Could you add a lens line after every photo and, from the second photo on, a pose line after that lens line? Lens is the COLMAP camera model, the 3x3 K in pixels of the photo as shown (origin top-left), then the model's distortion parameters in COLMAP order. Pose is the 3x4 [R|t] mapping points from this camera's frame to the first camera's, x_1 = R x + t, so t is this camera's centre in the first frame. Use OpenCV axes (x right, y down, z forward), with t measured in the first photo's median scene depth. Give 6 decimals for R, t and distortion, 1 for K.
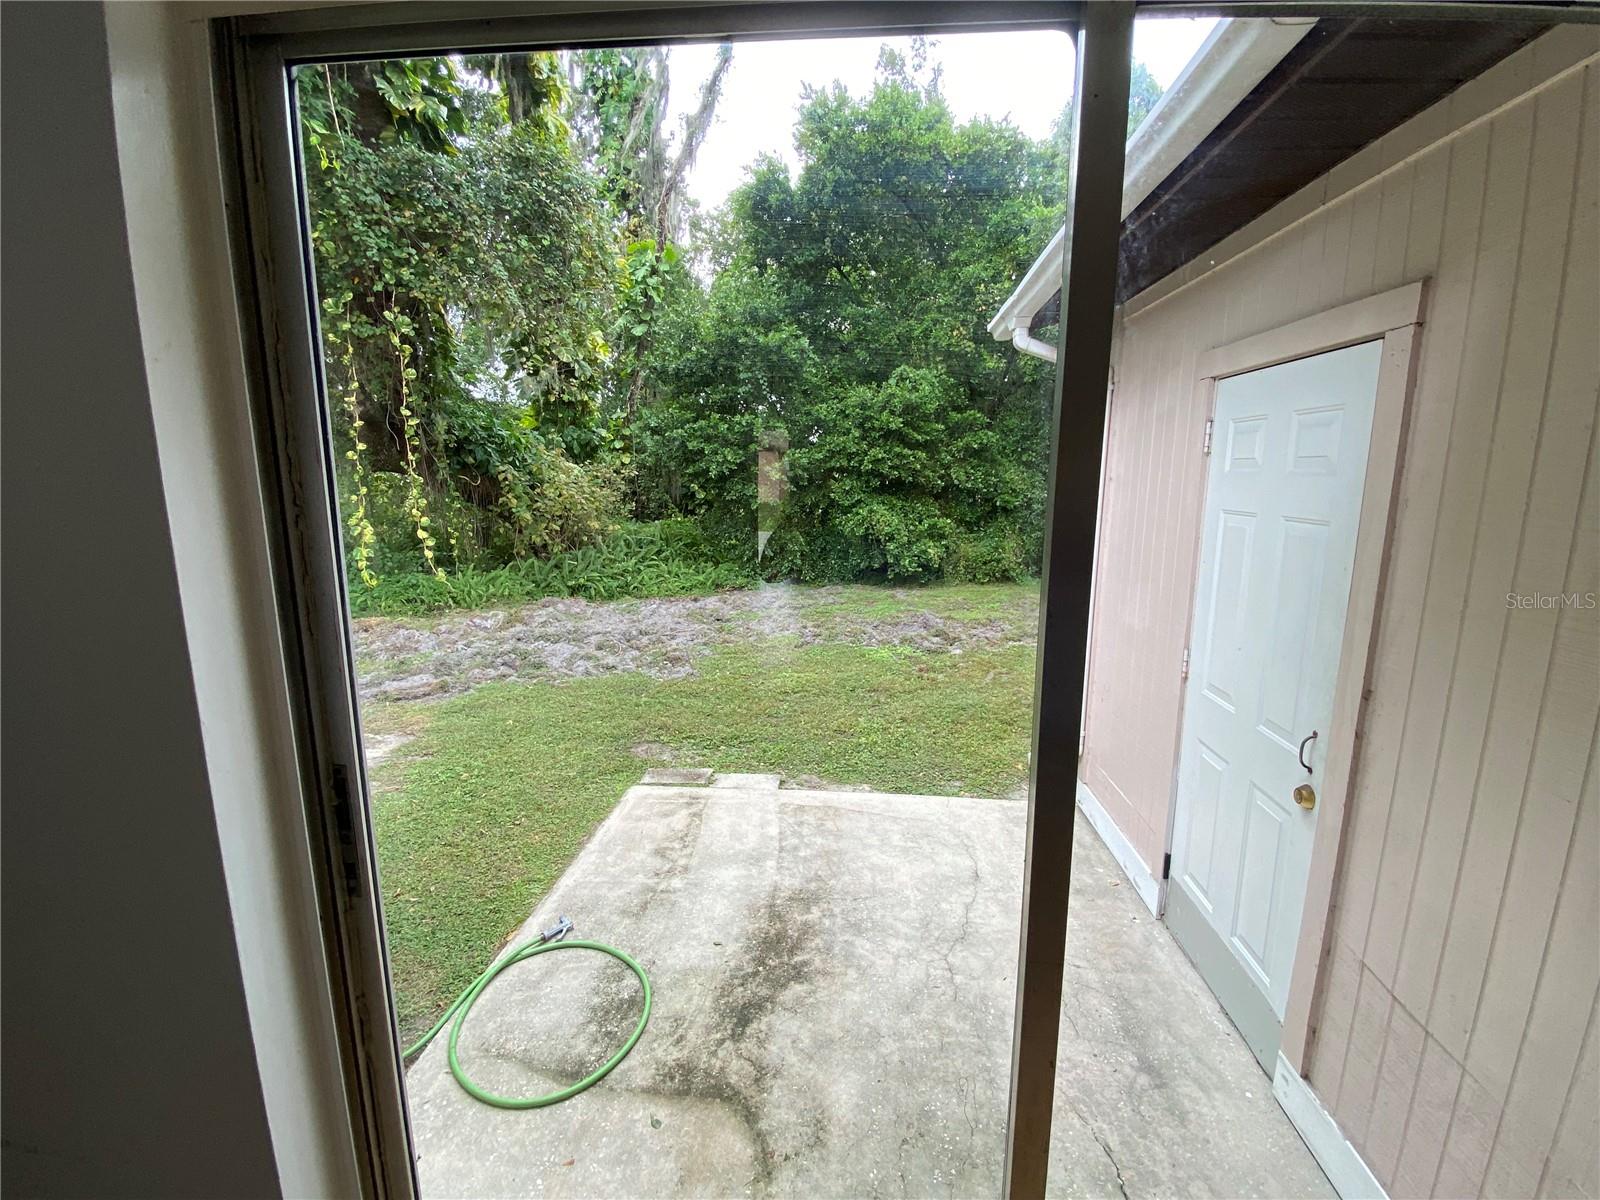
lens RADIAL K [[709.7, 0, 800.0], [0, 709.7, 600.0], [0, 0, 1]] dist [0.000419, -0.000153]
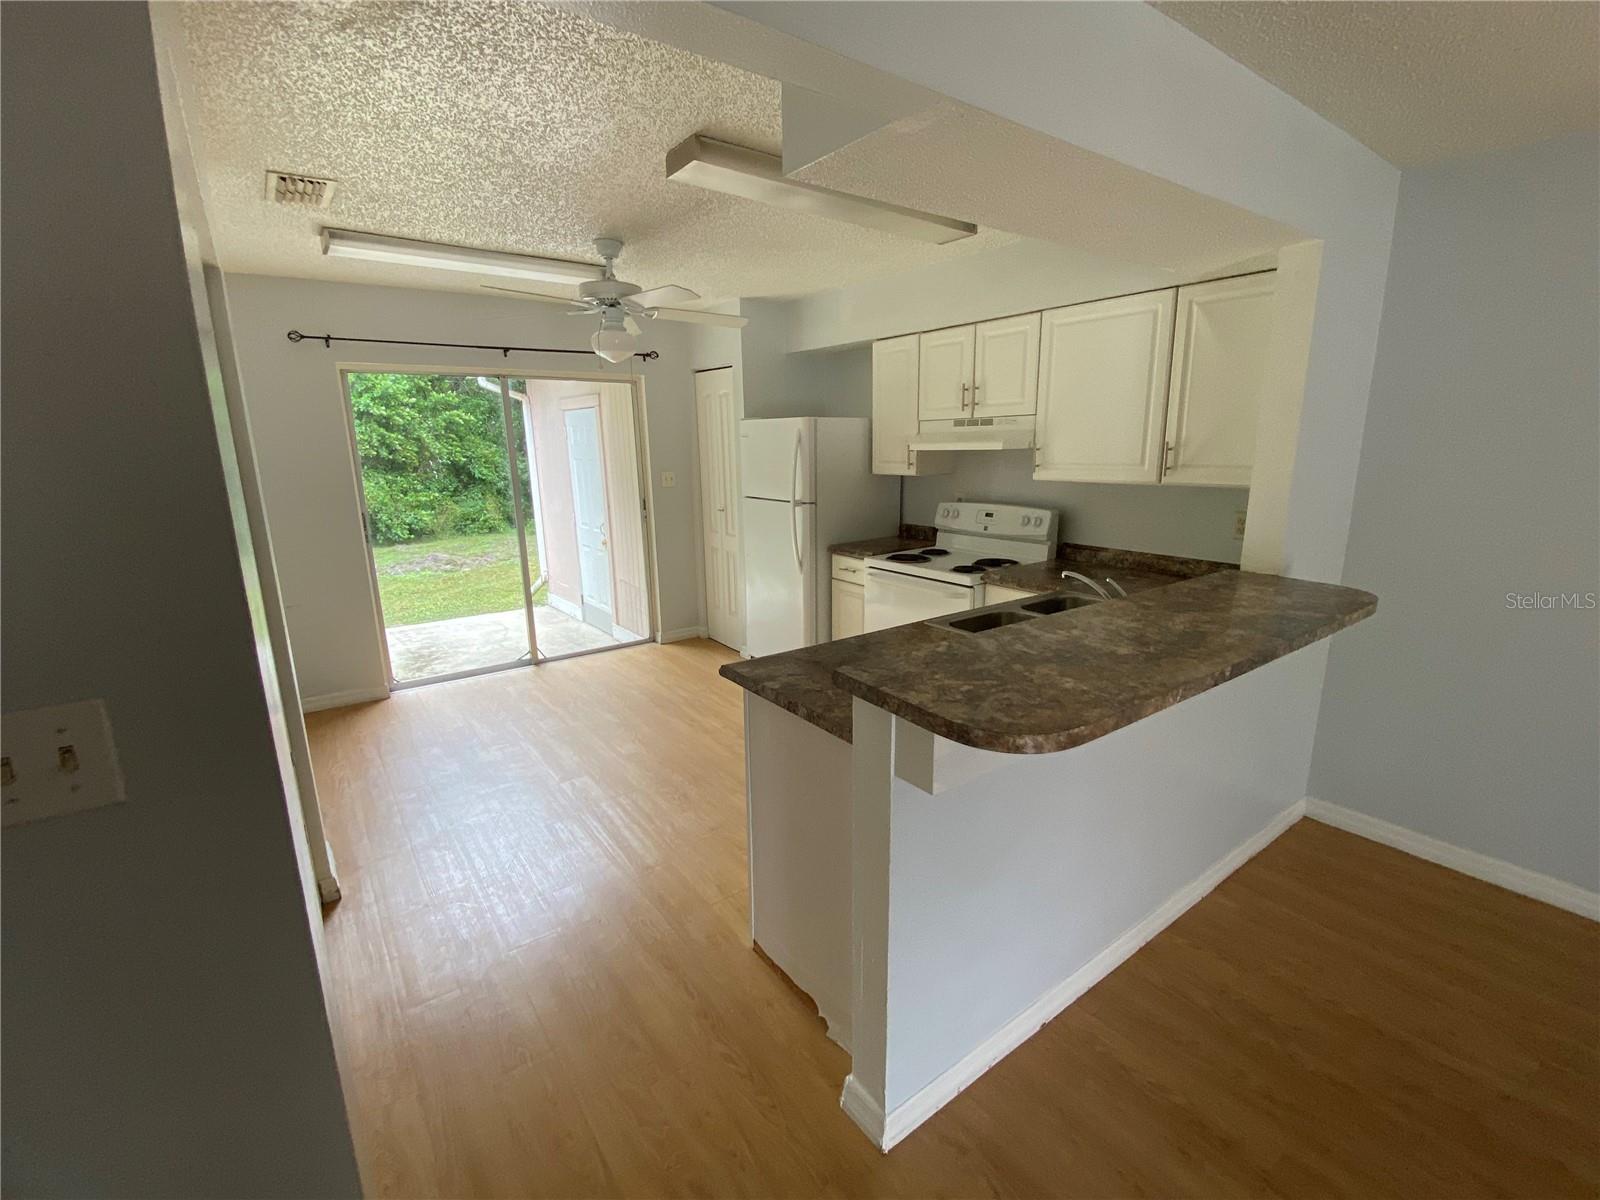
lens RADIAL K [[709.7, 0, 800.0], [0, 709.7, 600.0], [0, 0, 1]] dist [0.000419, -0.000153]
pose [[0.760163, -0.150608, 0.632036, -0.528906], [0.130349, 0.988337, 0.078738, 0.293526], [-0.636523, 0.022532, 0.770928, -1.548762]]
